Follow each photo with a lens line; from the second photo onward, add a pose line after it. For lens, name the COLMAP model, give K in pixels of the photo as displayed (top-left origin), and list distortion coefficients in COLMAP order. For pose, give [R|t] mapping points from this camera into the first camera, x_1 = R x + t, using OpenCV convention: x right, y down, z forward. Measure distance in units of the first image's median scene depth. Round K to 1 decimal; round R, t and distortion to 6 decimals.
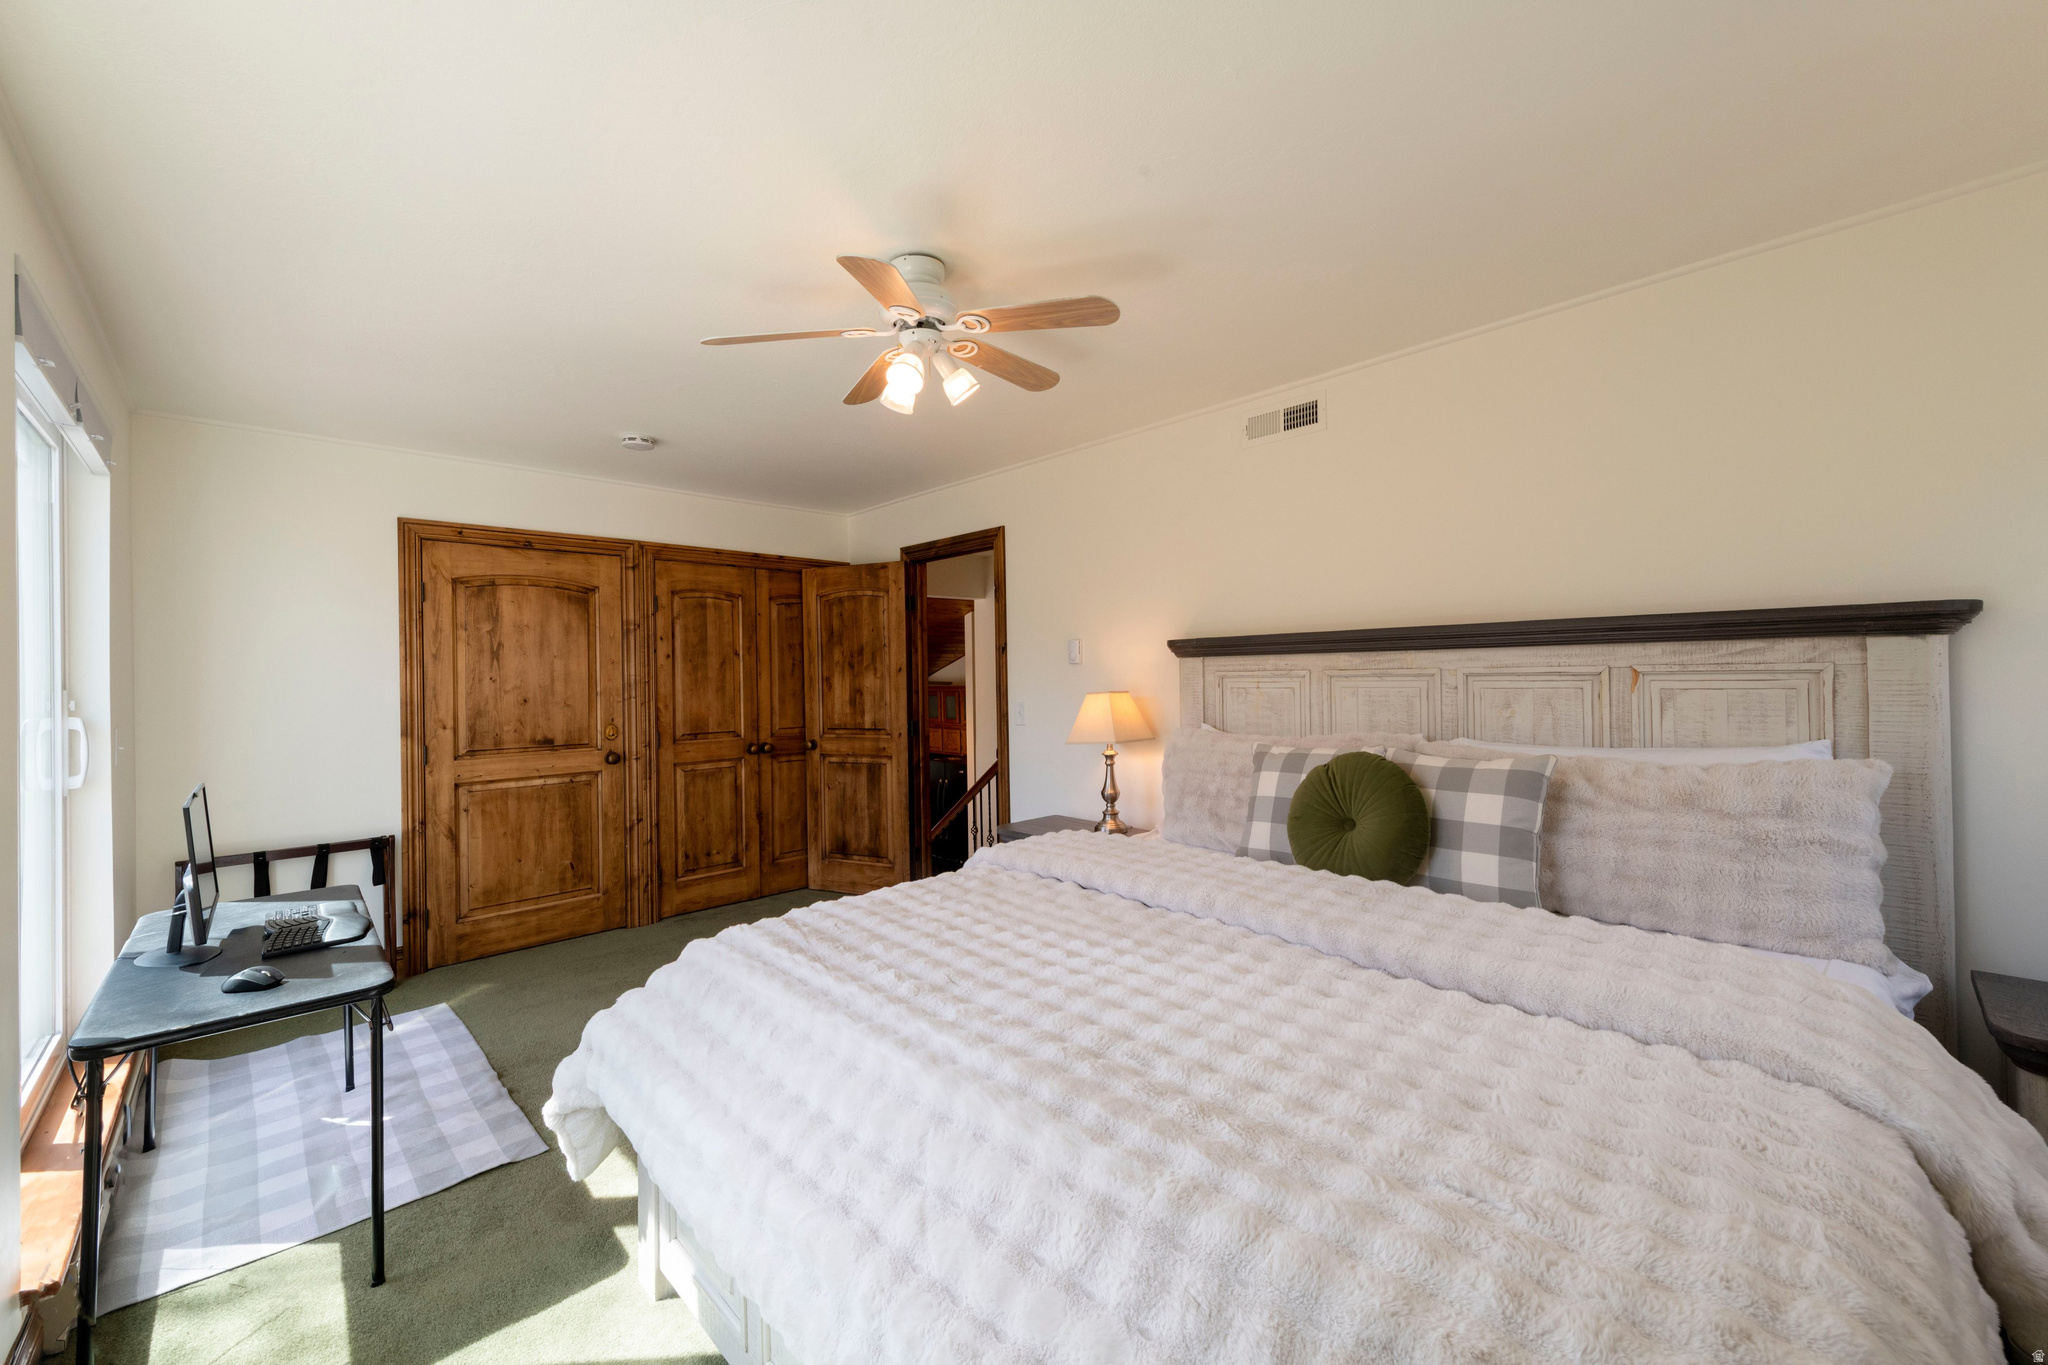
lens RADIAL K [[803.4, 0, 1015.4], [0, 803.4, 680.2], [0, 0, 1]] dist [0.013071, -0.003213]
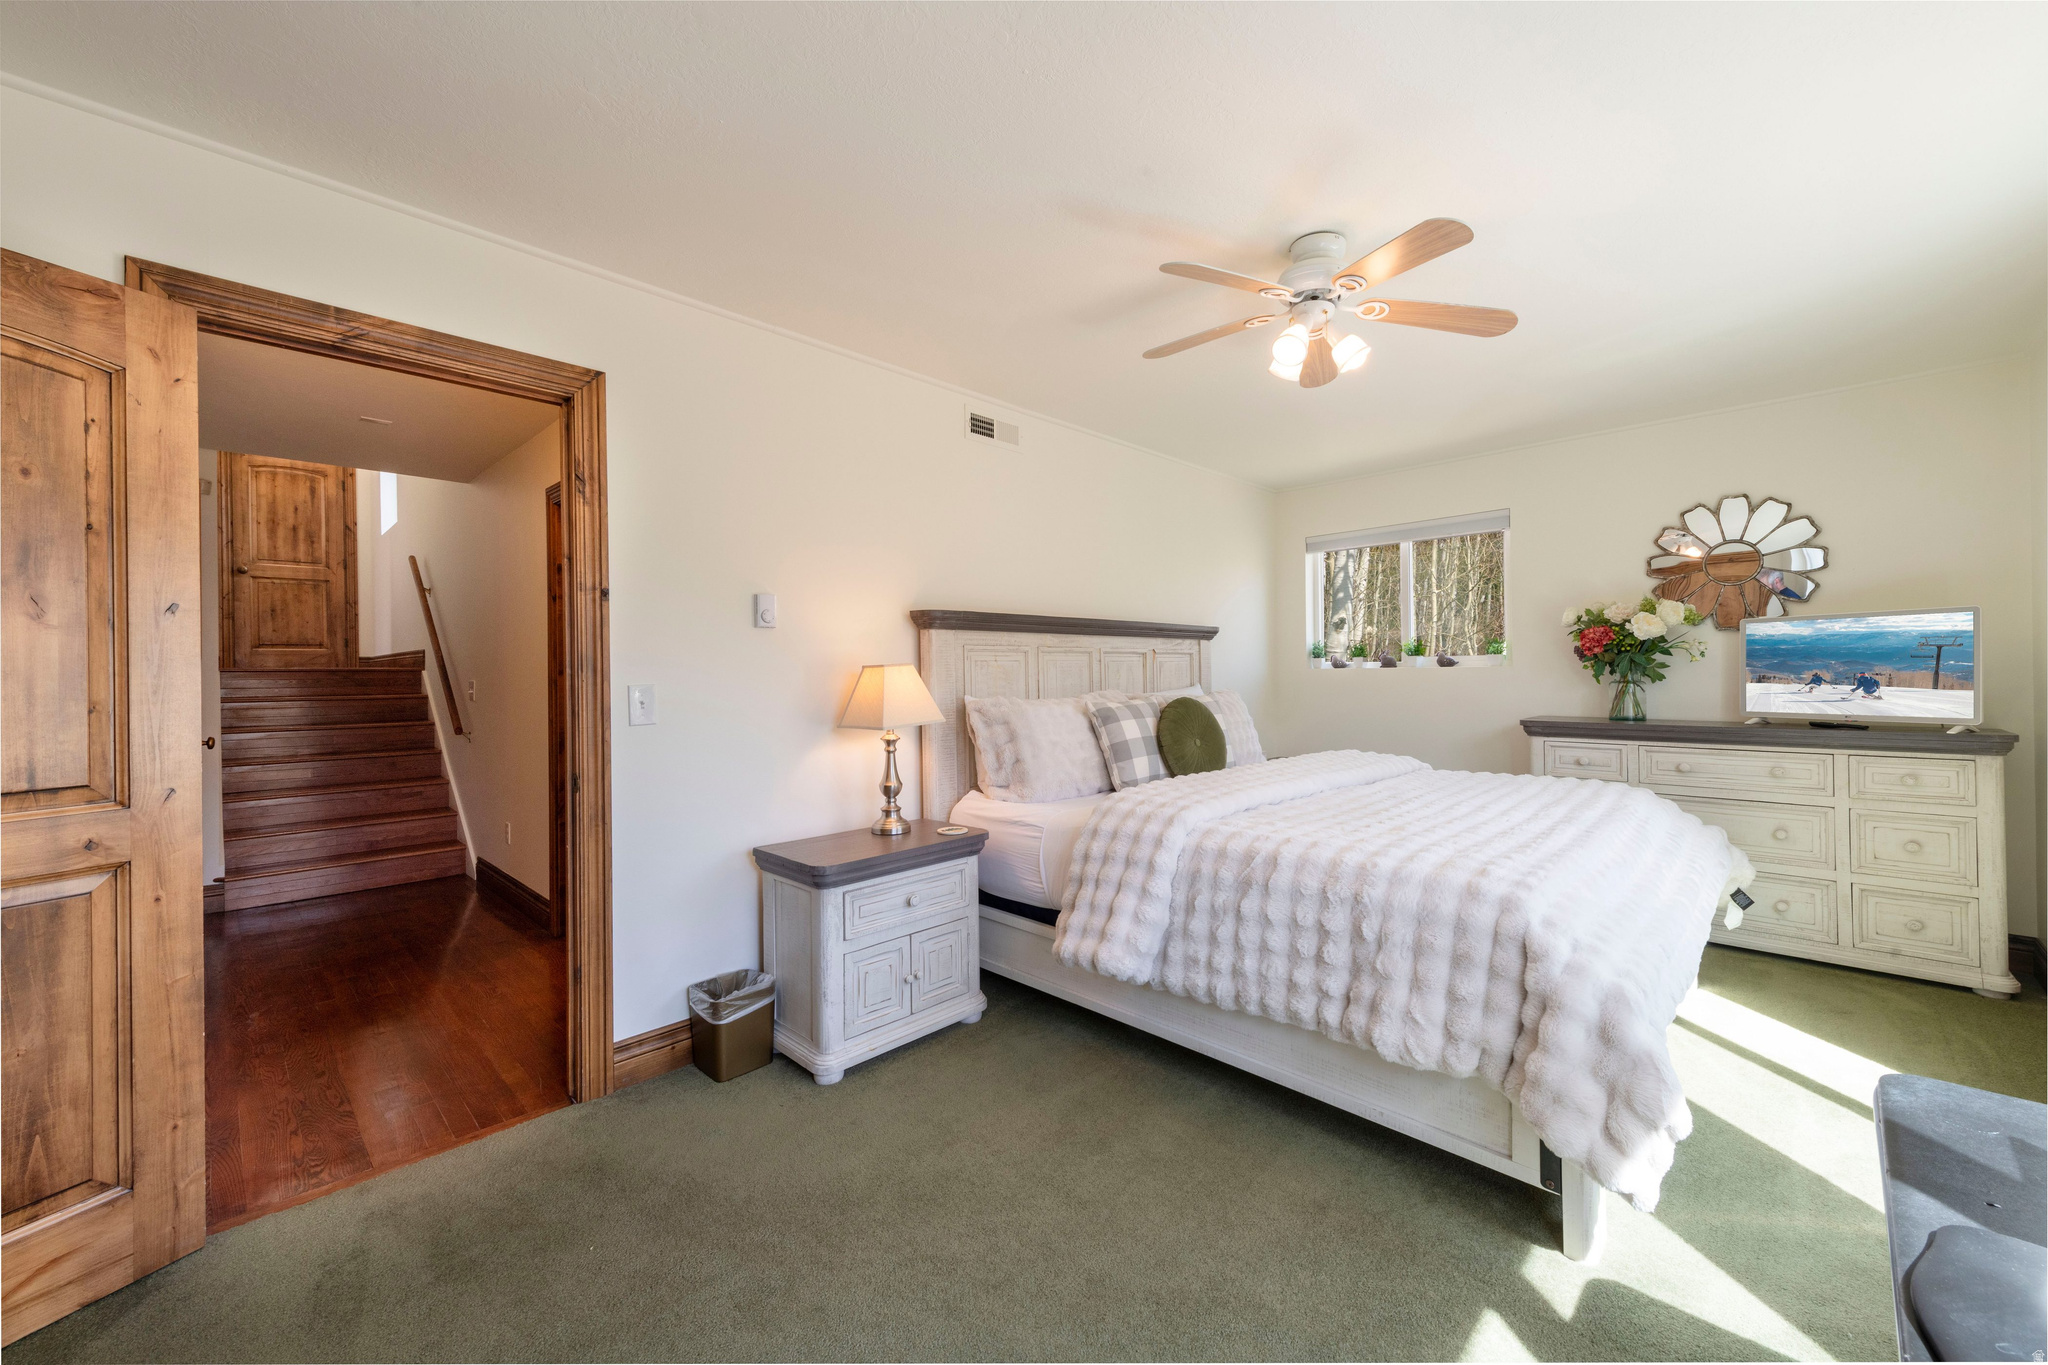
lens RADIAL K [[803.4, 0, 1034.4], [0, 803.4, 674.7], [0, 0, 1]] dist [0.013071, -0.003213]
pose [[-0.057583, 0.003487, 0.998335, -0.802292], [0.009532, 0.999950, -0.002943, 0.032495], [-0.998295, 0.009346, -0.057613, 0.995206]]
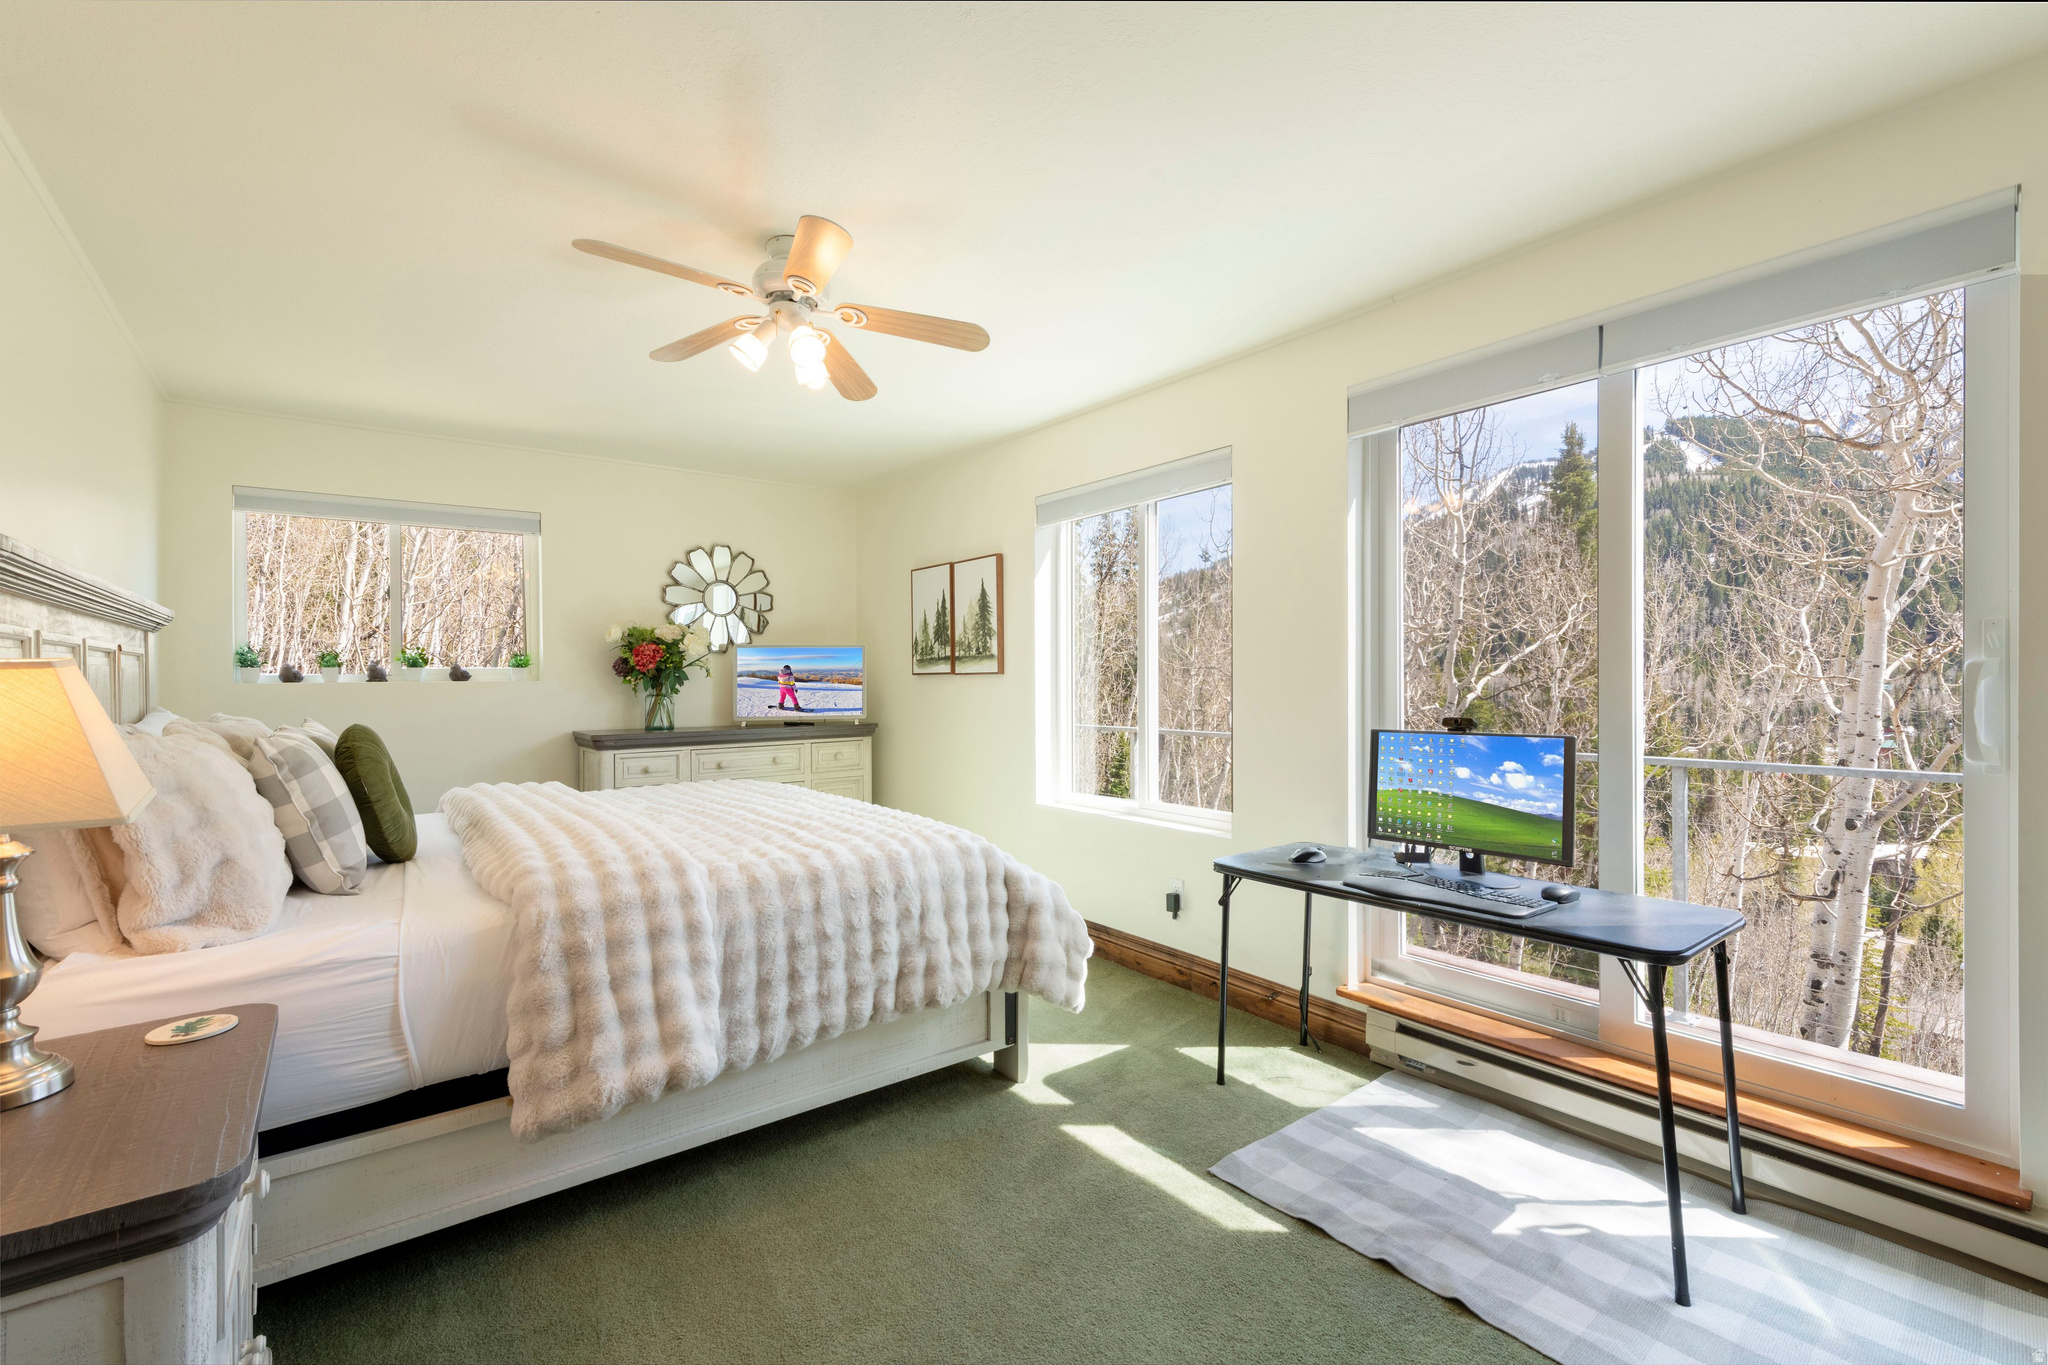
lens RADIAL K [[870.6, 0, 1038.4], [0, 870.6, 678.7], [0, 0, 1]] dist [0.012050, -0.002567]
pose [[-0.997409, 0.014546, 0.070457, -0.342780], [0.014487, 0.999894, -0.001351, 0.032290], [-0.070469, -0.000327, -0.997514, 1.475108]]
